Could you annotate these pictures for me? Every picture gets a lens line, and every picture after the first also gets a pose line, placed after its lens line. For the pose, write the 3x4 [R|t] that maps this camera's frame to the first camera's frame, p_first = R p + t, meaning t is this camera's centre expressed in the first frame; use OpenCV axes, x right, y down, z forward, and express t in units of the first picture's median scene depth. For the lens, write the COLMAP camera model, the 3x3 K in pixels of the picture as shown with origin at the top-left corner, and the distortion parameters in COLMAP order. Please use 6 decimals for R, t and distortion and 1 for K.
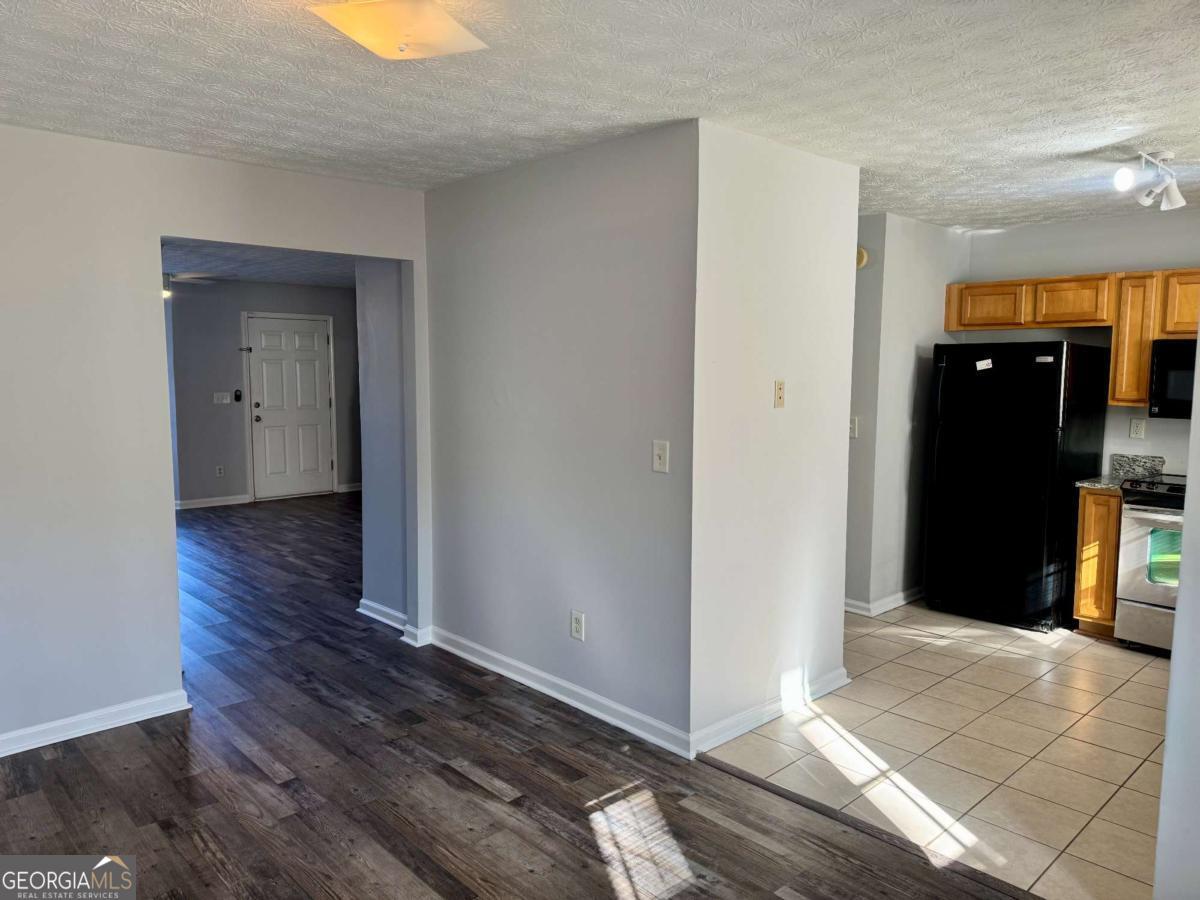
lens RADIAL K [[834.9, 0, 586.0], [0, 834.9, 460.0], [0, 0, 1]] dist [0.002523, -0.001175]
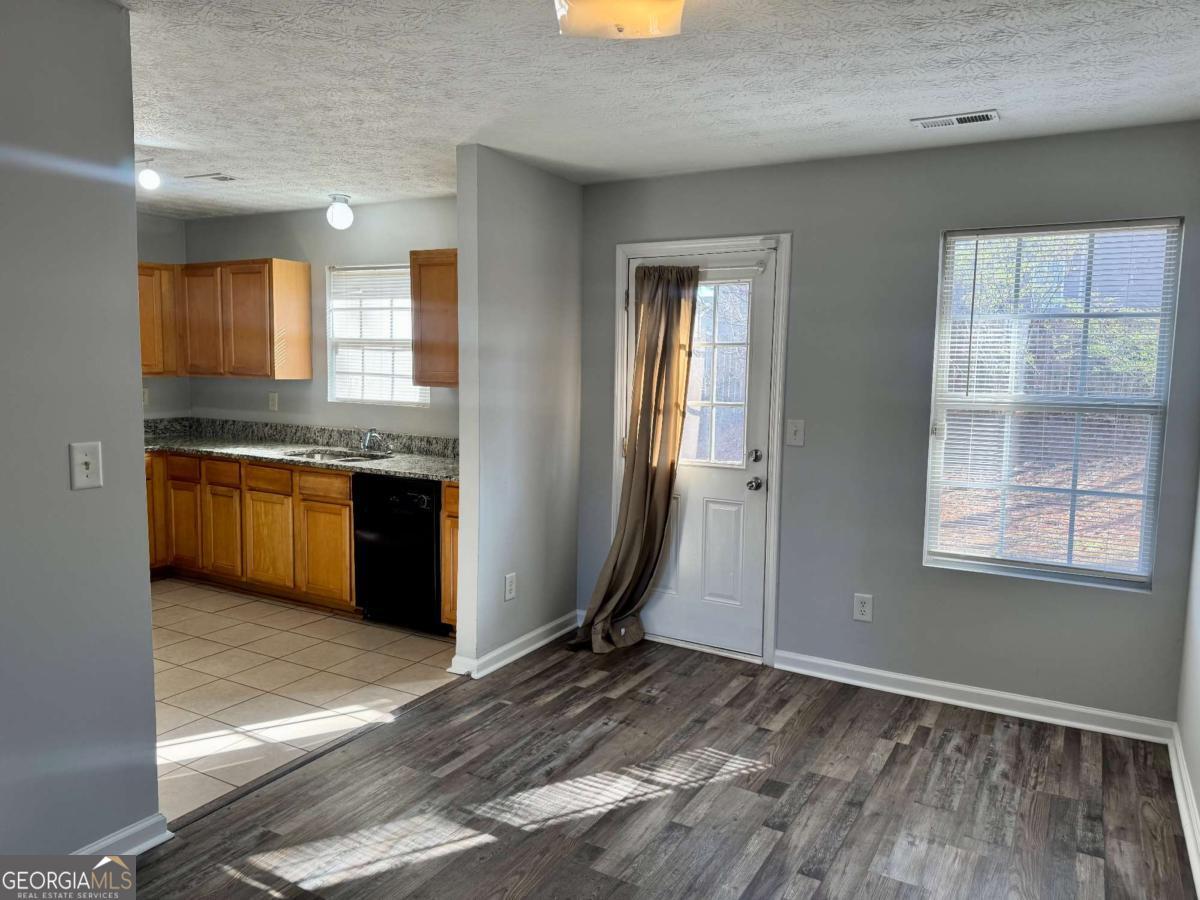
lens RADIAL K [[846.6, 0, 605.9], [0, 846.6, 448.6], [0, 0, 1]] dist [0.120647, -0.174594]
pose [[-0.304461, -0.106002, 0.946608, -0.501776], [0.084990, 0.986802, 0.137838, -0.055228], [-0.948725, 0.122419, -0.291434, 0.548685]]
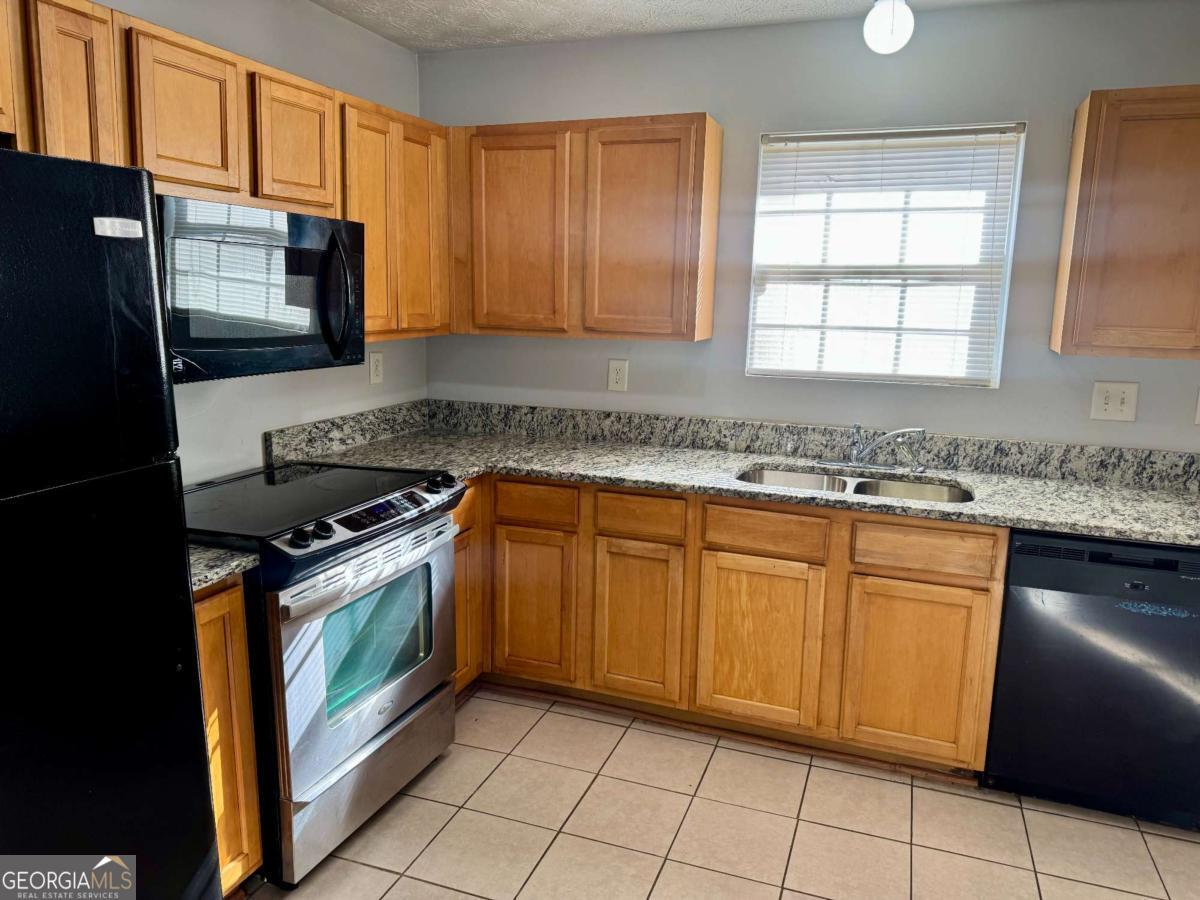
lens RADIAL K [[846.6, 0, 605.9], [0, 846.6, 448.6], [0, 0, 1]] dist [0.120647, -0.174594]
pose [[-0.467140, -0.173742, 0.866945, 0.189025], [0.074960, 0.969192, 0.234624, -0.100926], [-0.881000, 0.174589, -0.439724, 0.967244]]
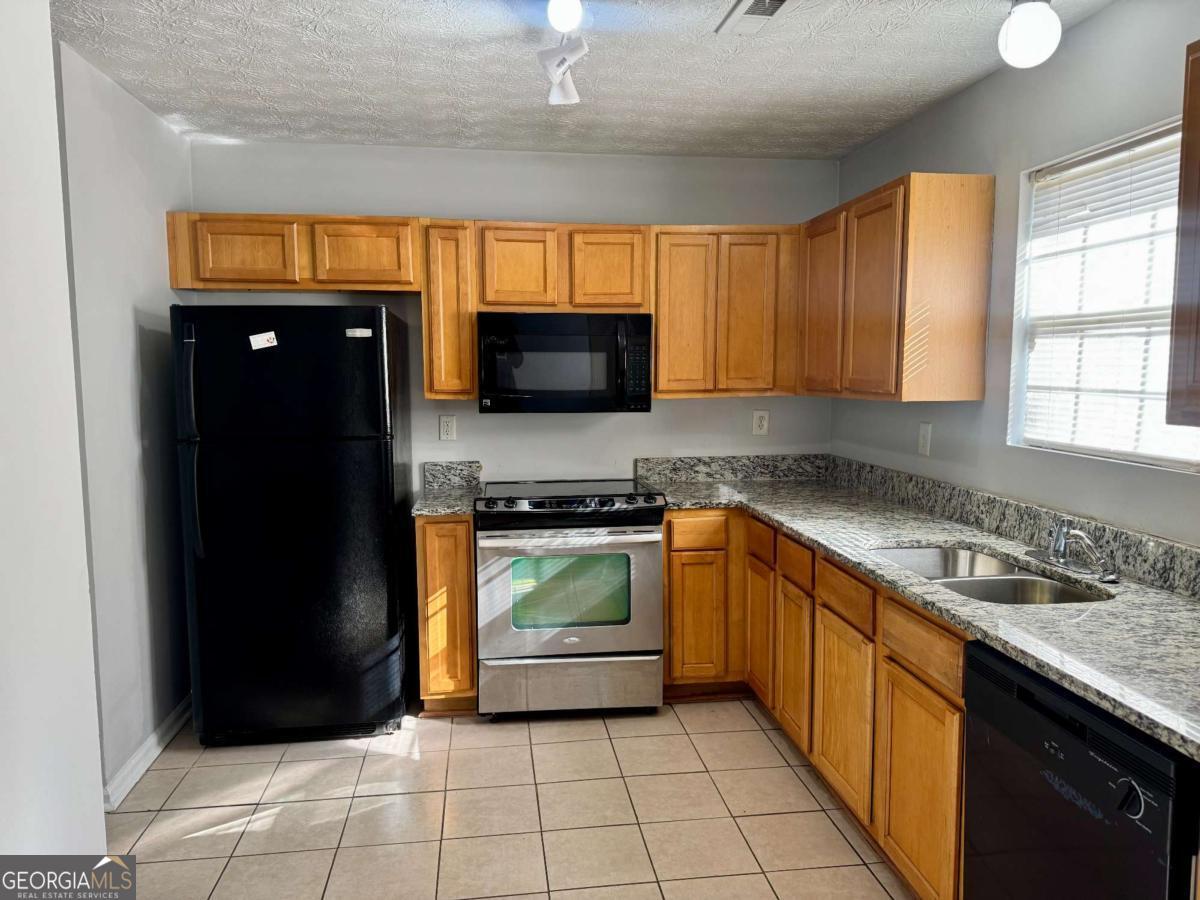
lens RADIAL K [[846.6, 0, 605.9], [0, 846.6, 448.6], [0, 0, 1]] dist [0.120647, -0.174594]
pose [[0.564368, -0.084729, 0.821164, 0.092491], [0.094990, 0.994777, 0.037358, -0.035506], [-0.820040, 0.056918, 0.569469, 0.448334]]
